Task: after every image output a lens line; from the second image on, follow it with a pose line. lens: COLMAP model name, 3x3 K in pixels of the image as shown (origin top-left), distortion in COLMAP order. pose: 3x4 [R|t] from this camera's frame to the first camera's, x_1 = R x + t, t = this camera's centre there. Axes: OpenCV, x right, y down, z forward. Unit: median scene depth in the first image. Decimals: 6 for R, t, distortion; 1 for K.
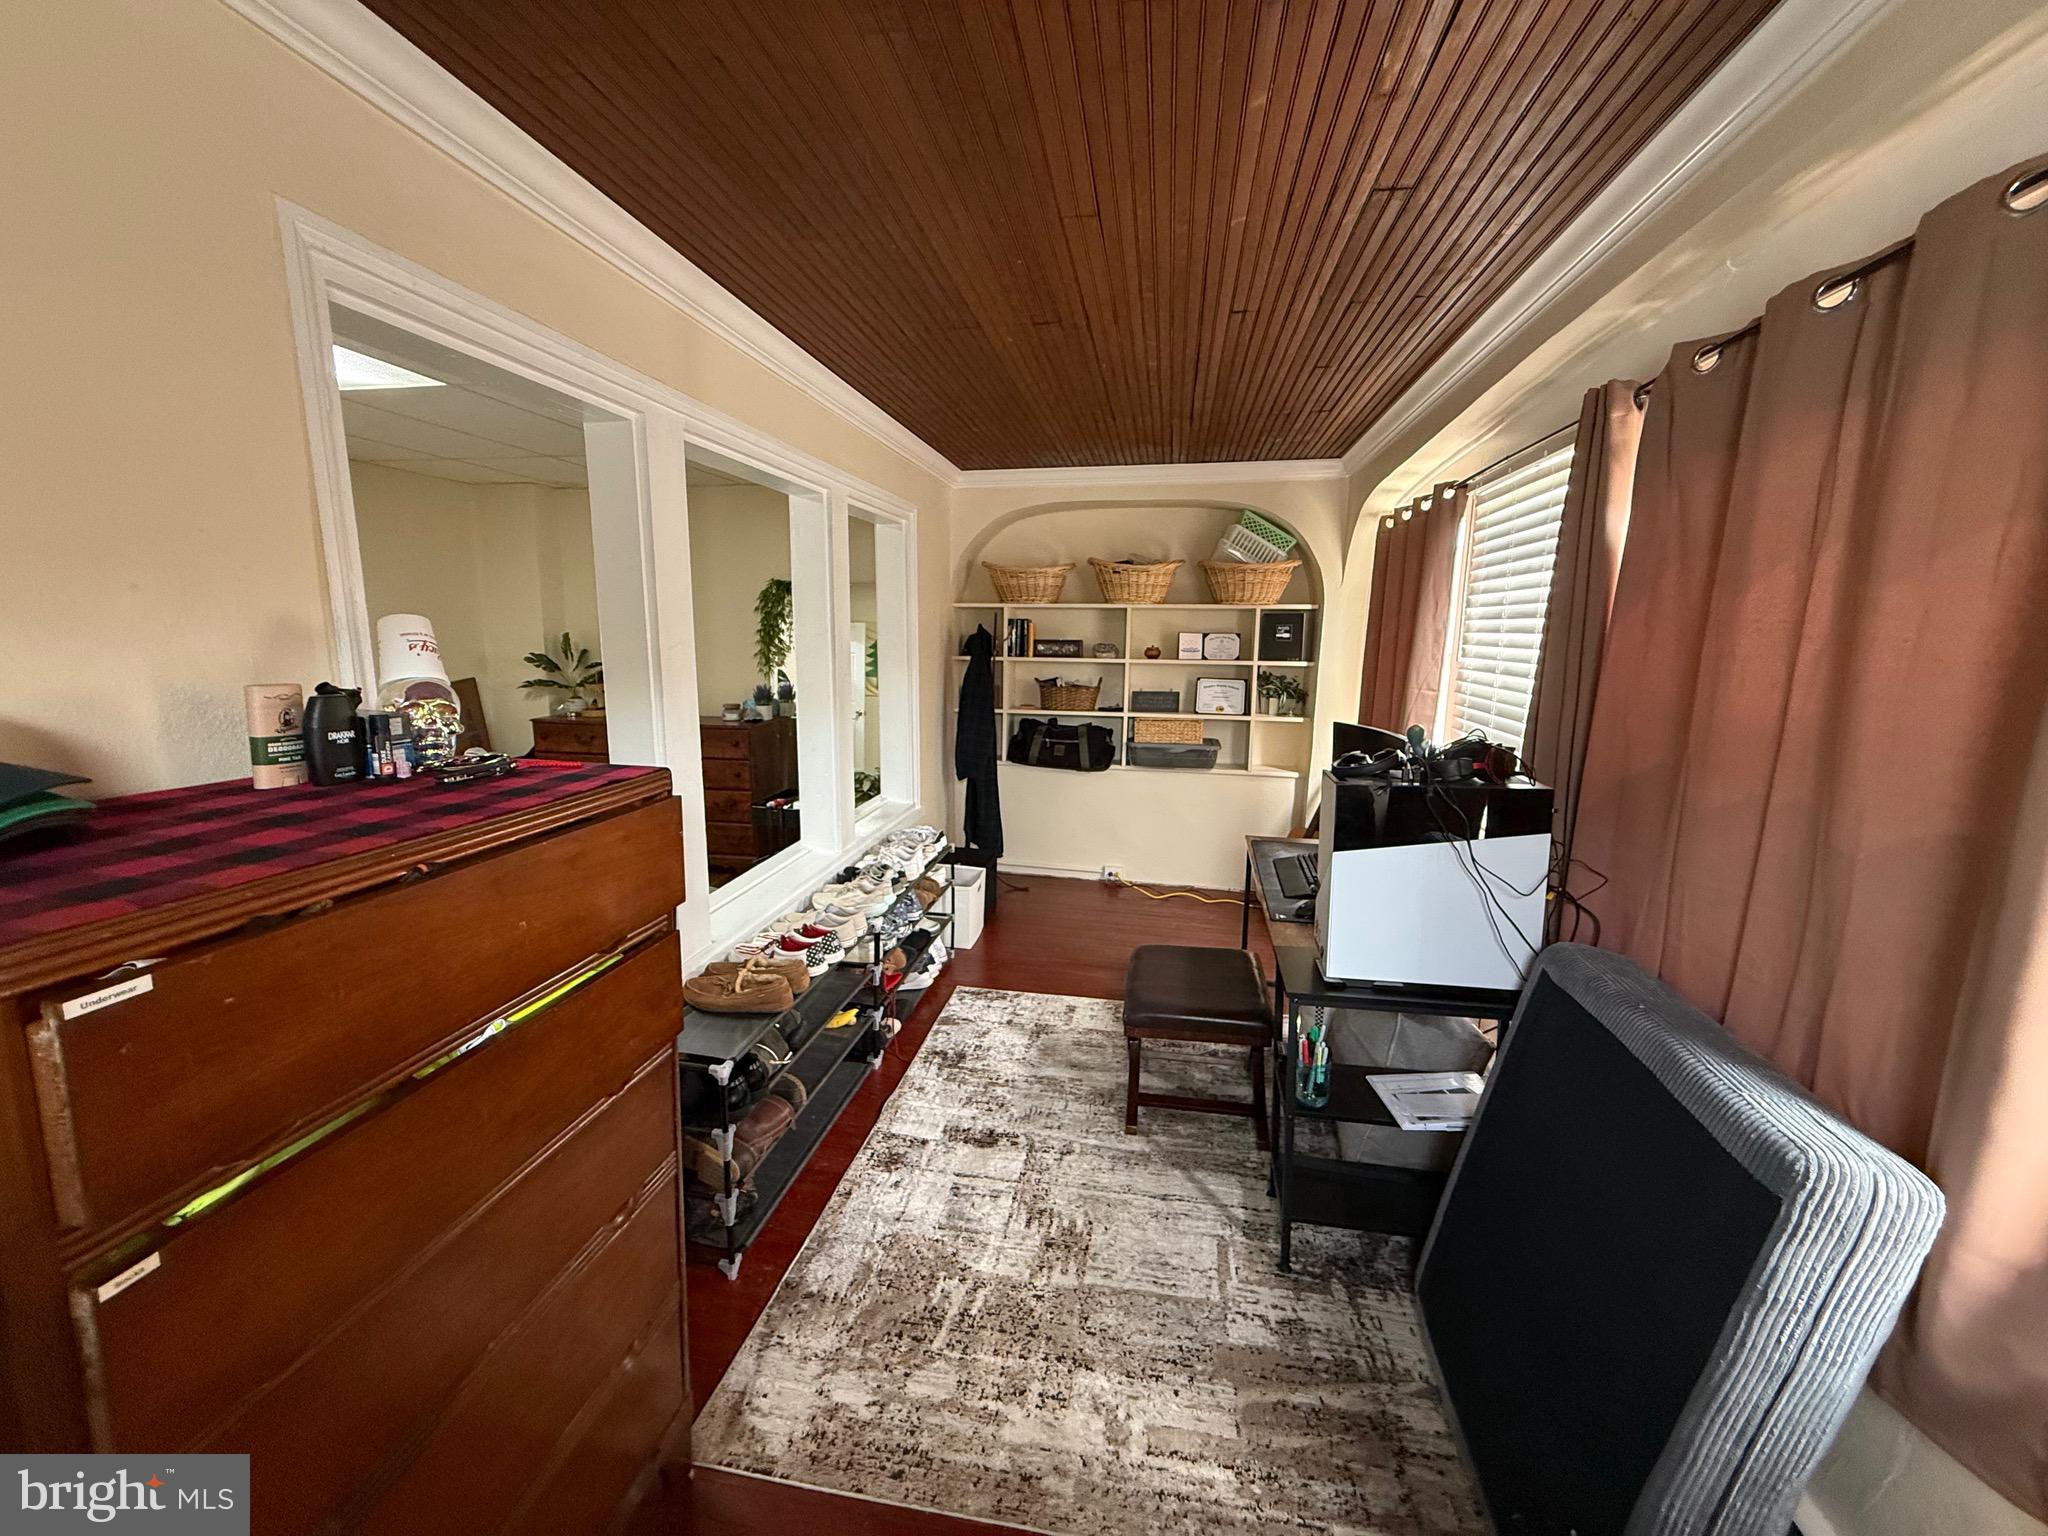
lens RADIAL K [[817.0, 0, 1010.8], [0, 817.0, 765.8], [0, 0, 1]] dist [0.001252, 0.000173]
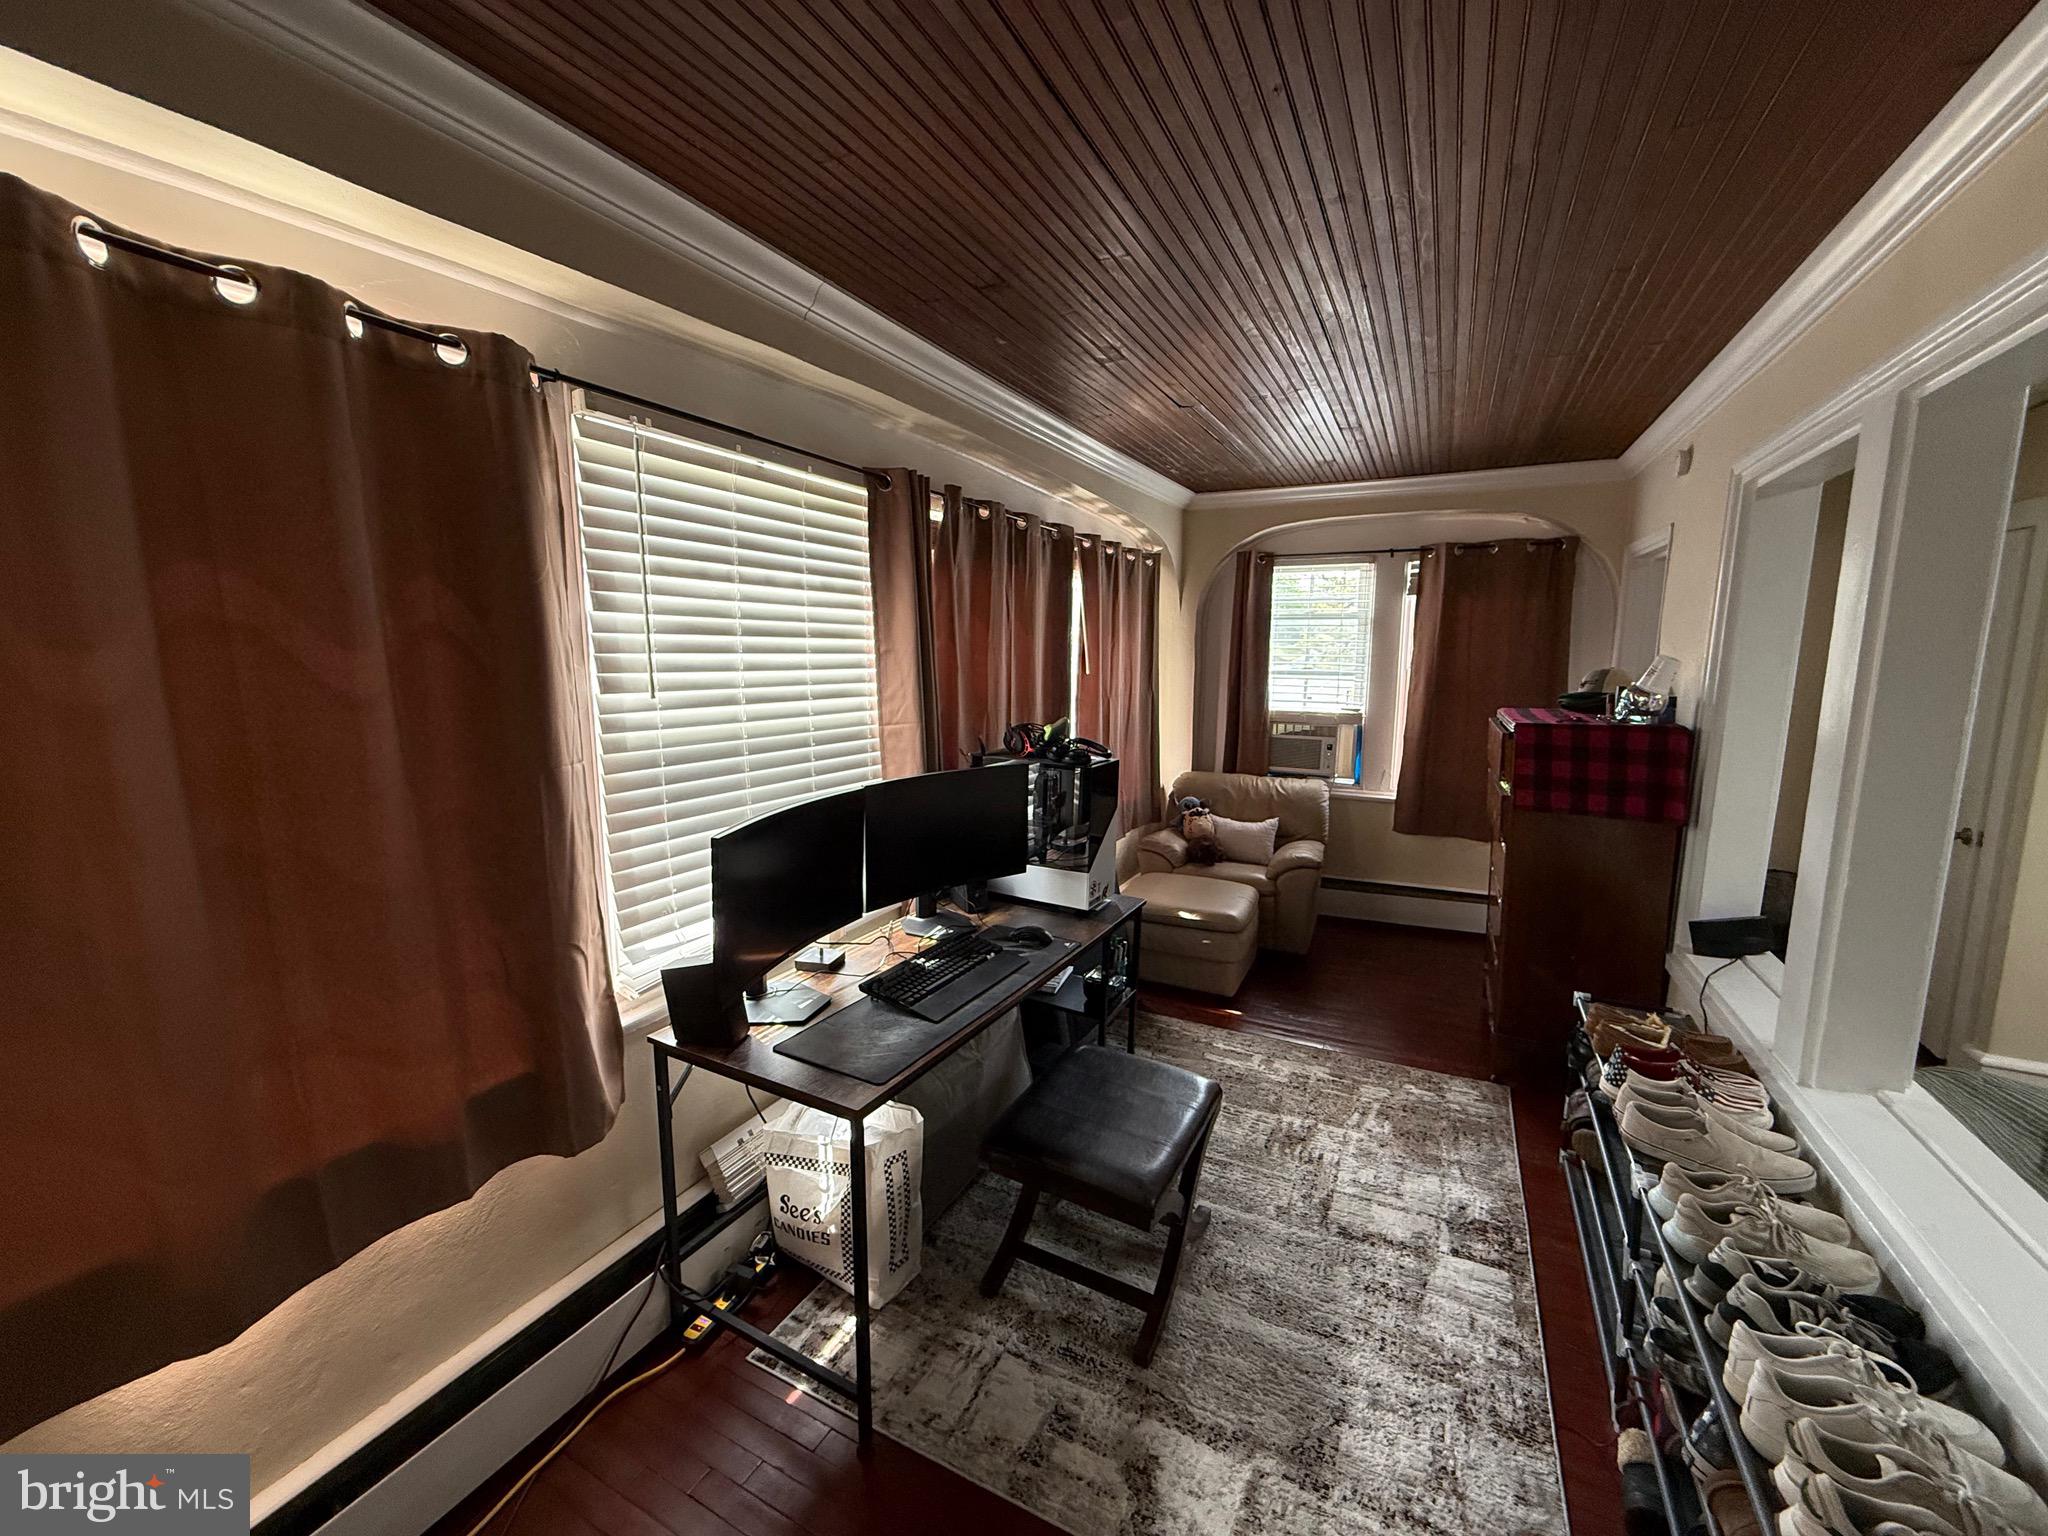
lens RADIAL K [[817.0, 0, 1016.7], [0, 817.0, 776.6], [0, 0, 1]] dist [0.001252, 0.000173]
pose [[-0.957968, -0.052358, 0.282056, 0.101766], [0.038049, 0.951328, 0.305823, -0.251345], [-0.284340, 0.303701, -0.909350, 1.491725]]
